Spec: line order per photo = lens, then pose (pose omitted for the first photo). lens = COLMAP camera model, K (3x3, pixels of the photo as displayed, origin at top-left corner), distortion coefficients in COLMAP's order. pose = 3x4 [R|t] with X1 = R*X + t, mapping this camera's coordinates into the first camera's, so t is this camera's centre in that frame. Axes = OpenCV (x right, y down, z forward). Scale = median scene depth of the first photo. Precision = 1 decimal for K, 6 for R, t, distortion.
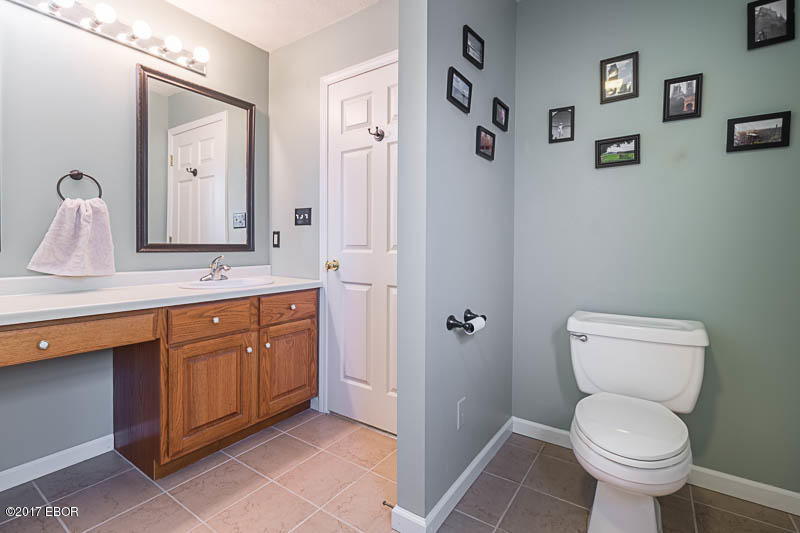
lens RADIAL K [[378.4, 0, 398.8], [0, 378.4, 250.0], [0, 0, 1]] dist [0.002537, 0.000138]
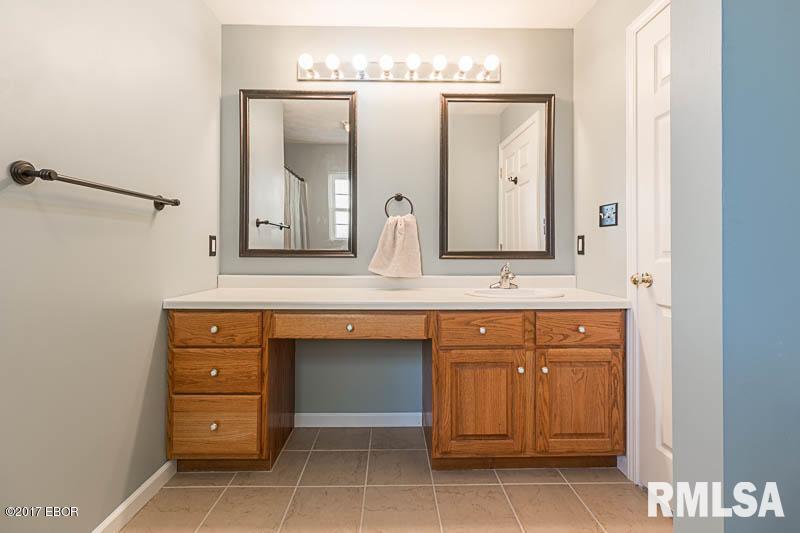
lens RADIAL K [[378.4, 0, 398.8], [0, 378.4, 250.0], [0, 0, 1]] dist [0.002537, 0.000138]
pose [[0.580081, -0.009320, -0.814506, 0.158632], [-0.006687, 0.999846, -0.016204, -0.001065], [0.814532, 0.014847, 0.579929, 0.238798]]
